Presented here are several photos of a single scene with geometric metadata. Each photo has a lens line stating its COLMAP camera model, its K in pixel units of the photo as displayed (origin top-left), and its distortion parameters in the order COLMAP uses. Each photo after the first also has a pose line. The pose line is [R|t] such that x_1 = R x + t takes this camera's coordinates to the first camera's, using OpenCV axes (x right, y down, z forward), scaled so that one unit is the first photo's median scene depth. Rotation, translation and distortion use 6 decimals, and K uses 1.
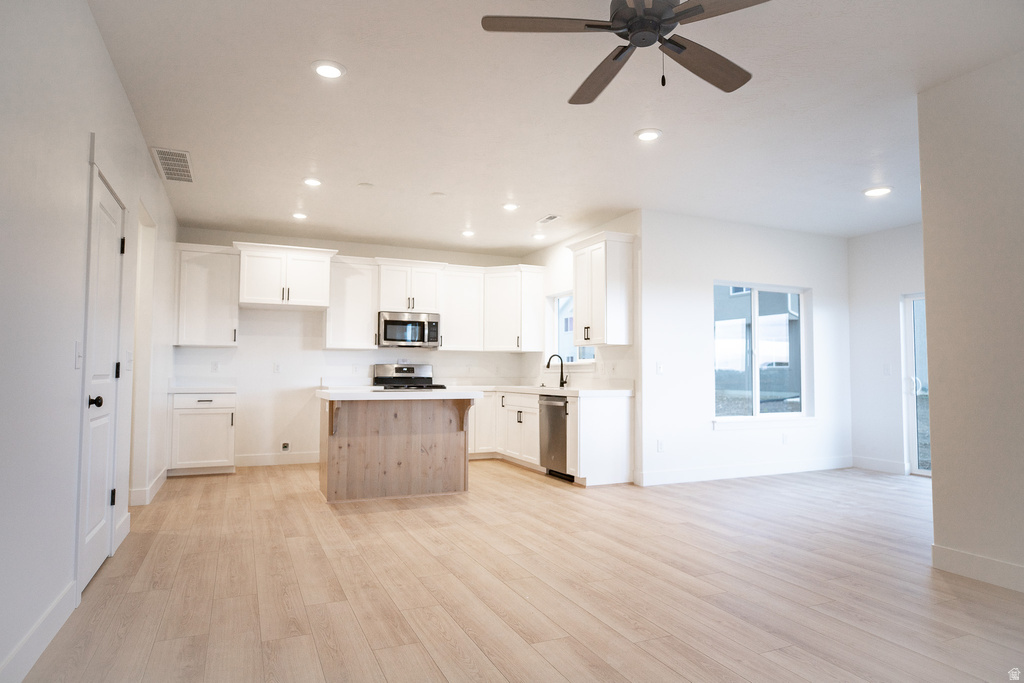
lens RADIAL K [[605.4, 0, 512.0], [0, 605.4, 341.5], [0, 0, 1]] dist [-0.002117, -0.001074]
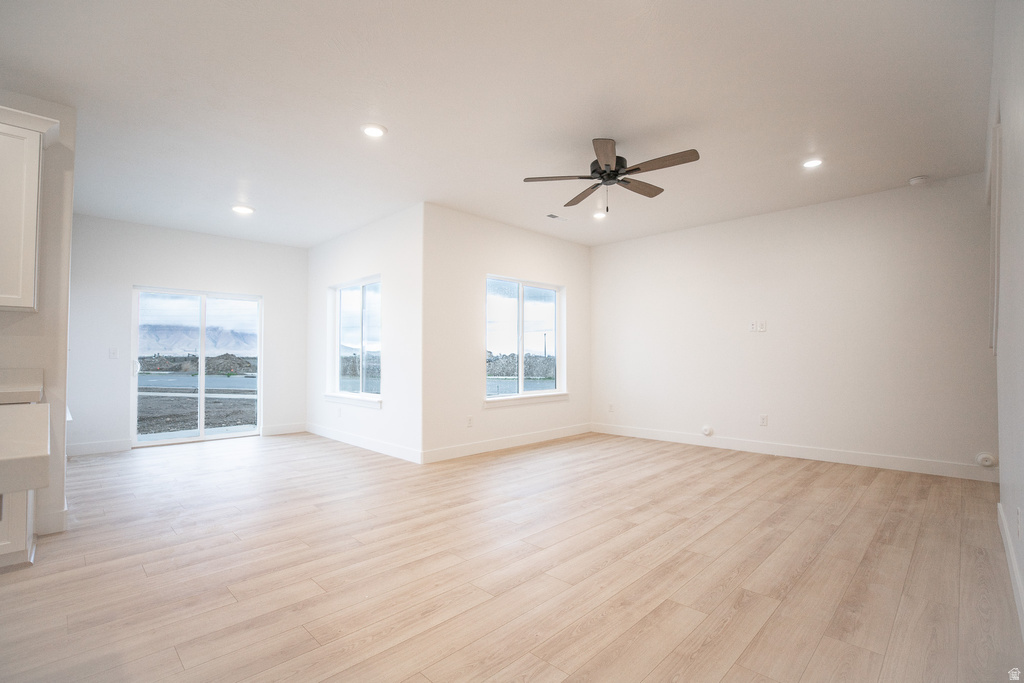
lens RADIAL K [[469.6, 0, 512.0], [0, 469.6, 341.5], [0, 0, 1]] dist [-0.020003, 0.000101]
pose [[-0.363221, 0.029798, 0.931226, -0.457978], [-0.054927, 0.997065, -0.053329, 0.037287], [-0.930083, -0.070520, -0.360518, 0.790153]]
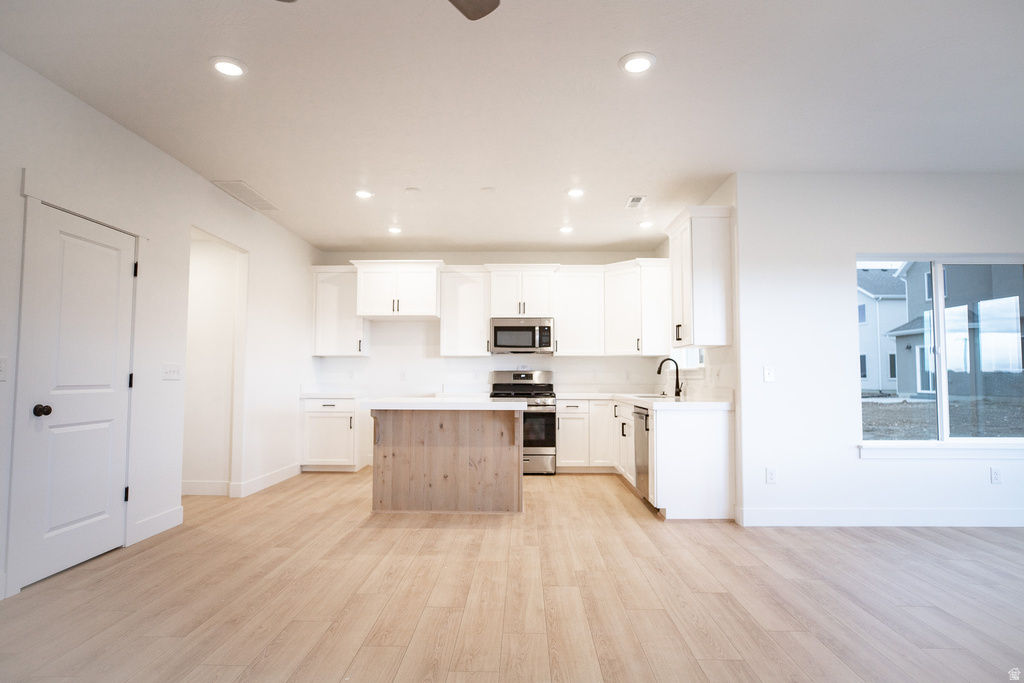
lens RADIAL K [[566.0, 0, 512.0], [0, 566.0, 341.5], [0, 0, 1]] dist [-0.014873, 0.001636]
pose [[0.904652, -0.028871, -0.425173, 0.279721], [0.024698, 0.999577, -0.015326, 0.005638], [0.425436, 0.003364, 0.904982, 0.232005]]
